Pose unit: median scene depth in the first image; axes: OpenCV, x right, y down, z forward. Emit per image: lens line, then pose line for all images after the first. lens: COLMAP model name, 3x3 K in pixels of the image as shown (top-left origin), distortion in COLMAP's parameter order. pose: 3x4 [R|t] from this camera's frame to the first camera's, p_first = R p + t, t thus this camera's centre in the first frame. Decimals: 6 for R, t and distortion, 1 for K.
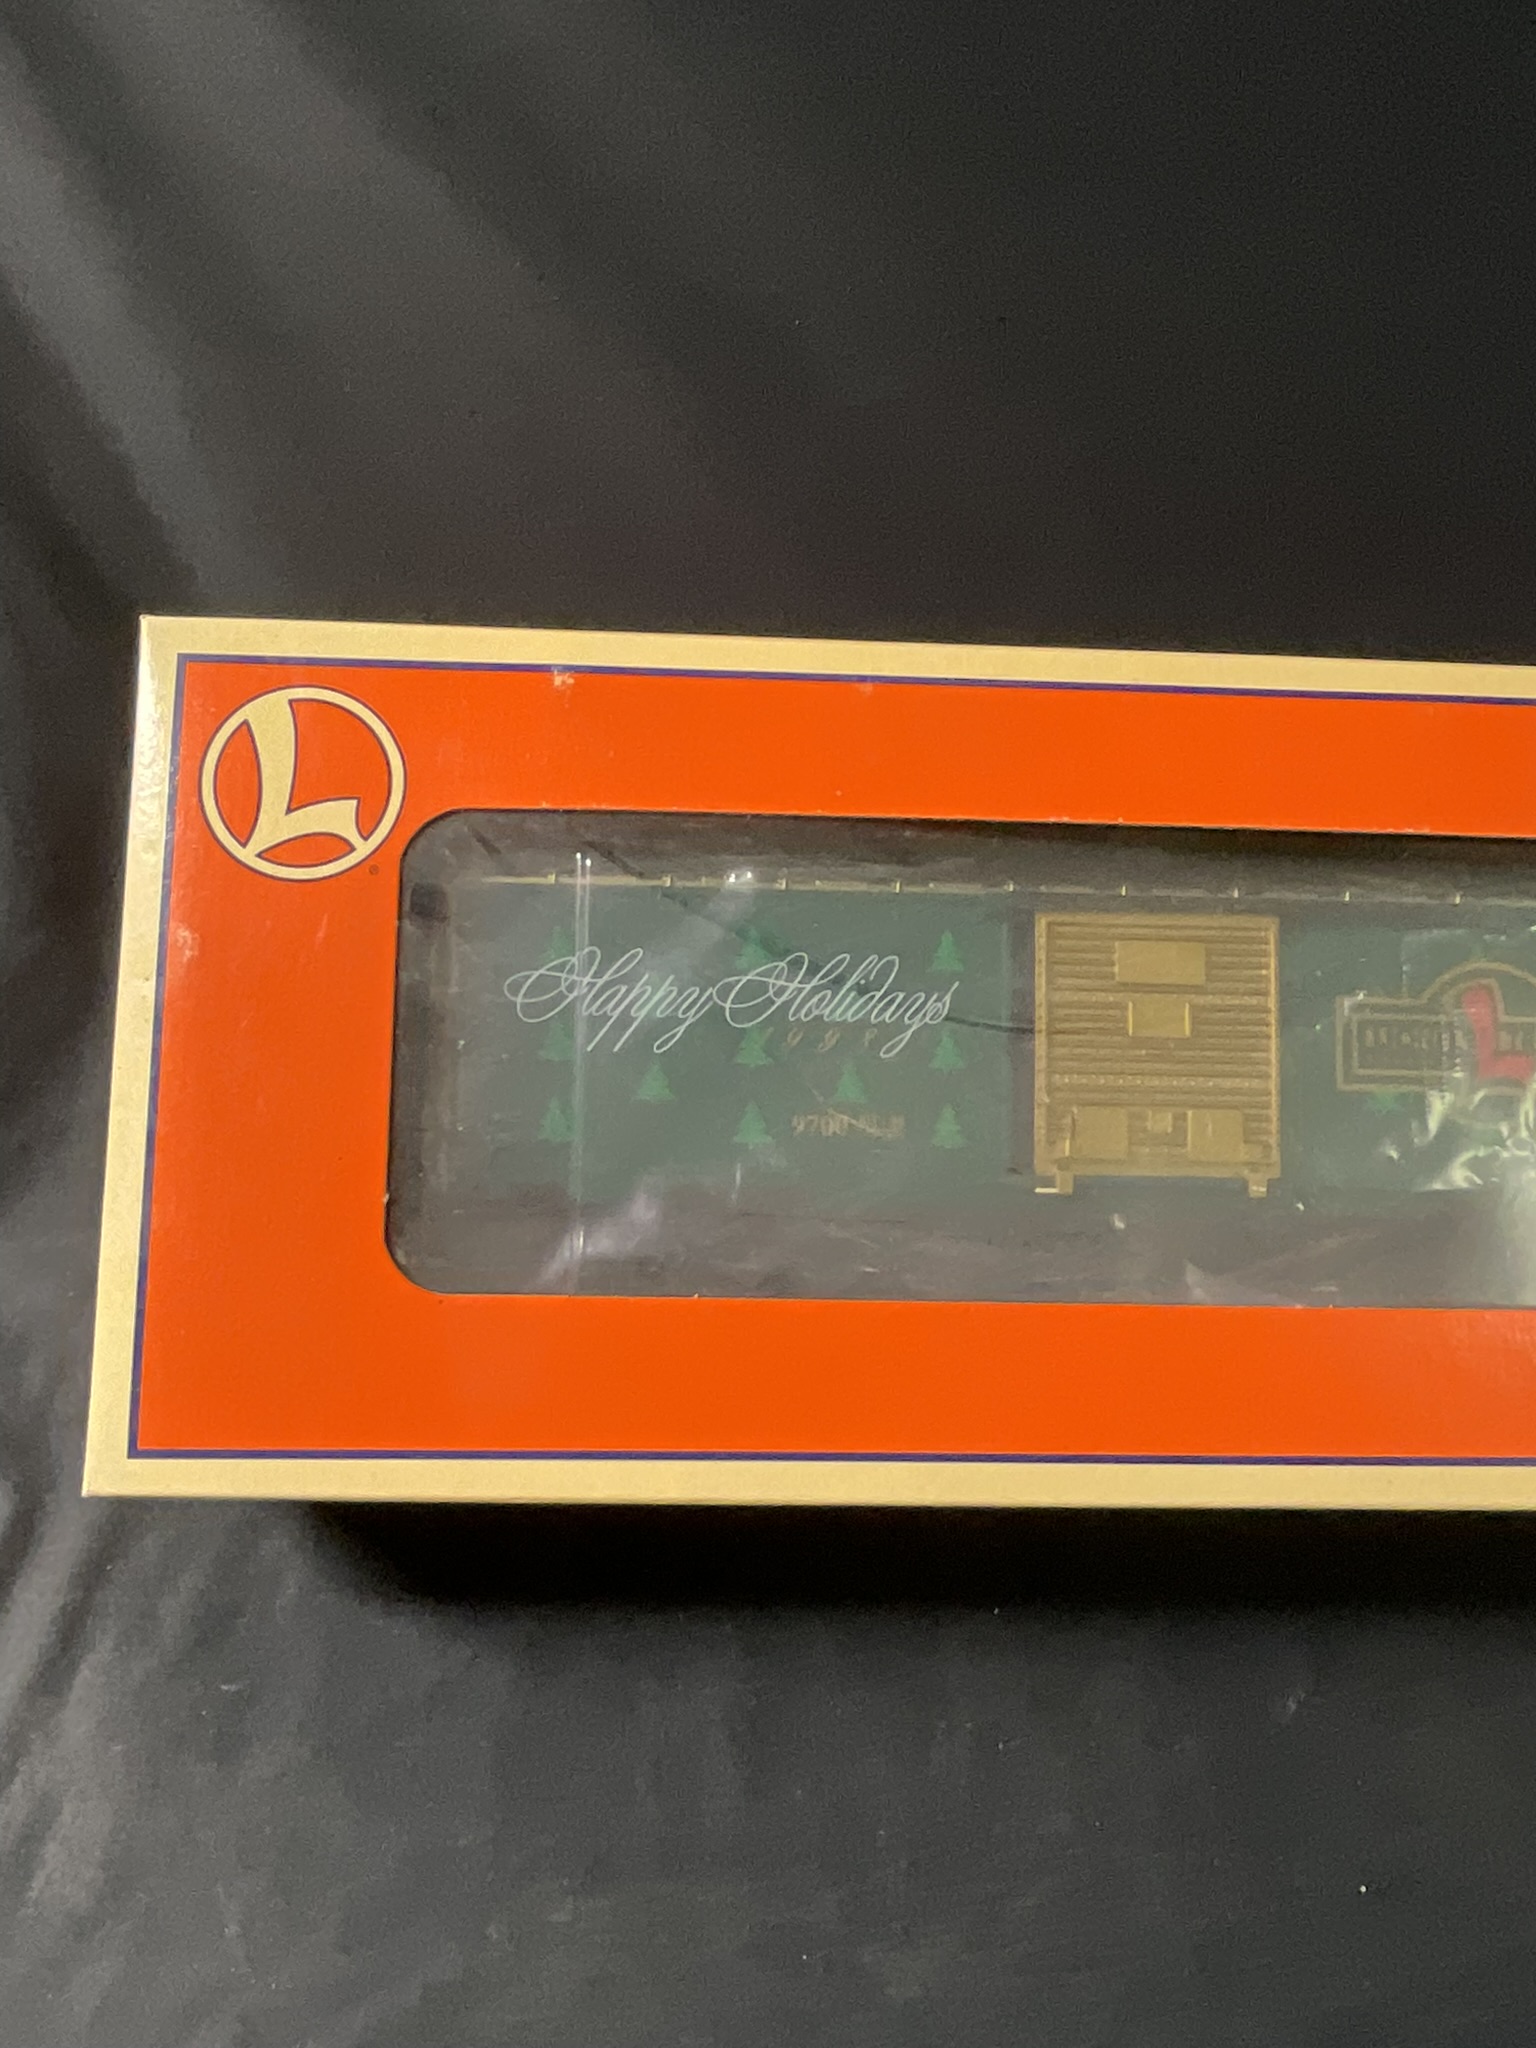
lens RADIAL K [[1481.4, 0, 768.0], [0, 1481.4, 1024.0], [0, 0, 1]] dist [0.007197, -0.083369]
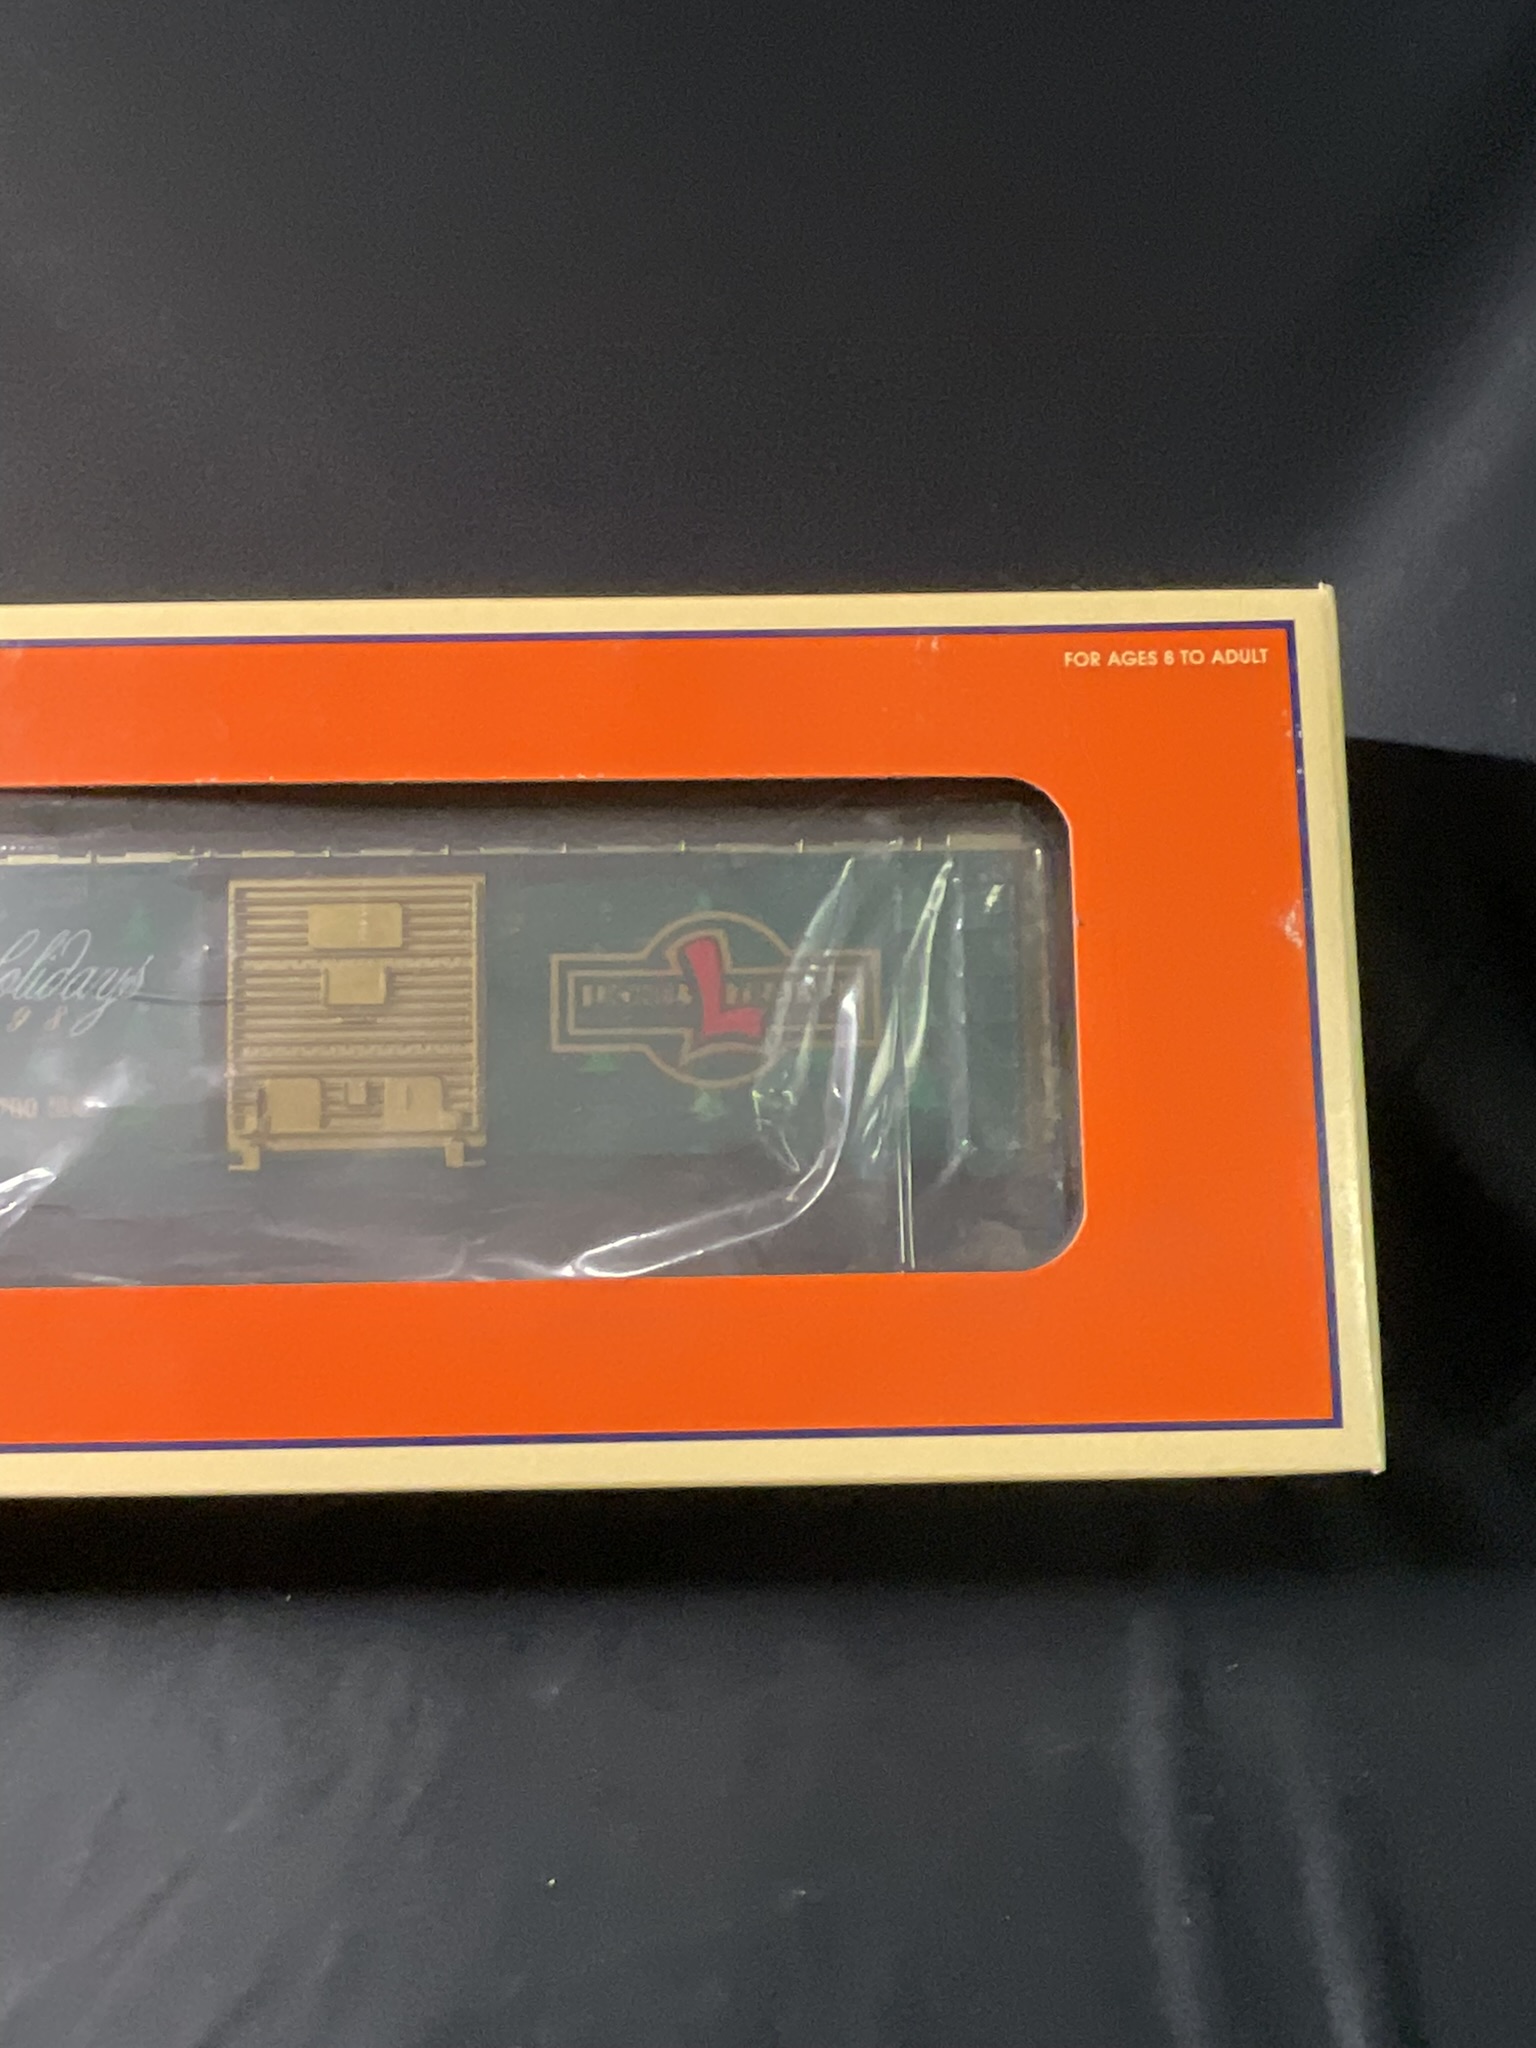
lens RADIAL K [[1517.3, 0, 768.0], [0, 1517.3, 1024.0], [0, 0, 1]] dist [0.000879, -0.002078]
pose [[0.998989, -0.037528, -0.024740, 0.556251], [0.038043, 0.999062, 0.020682, 0.011590], [0.023941, -0.021602, 0.999480, 0.024504]]
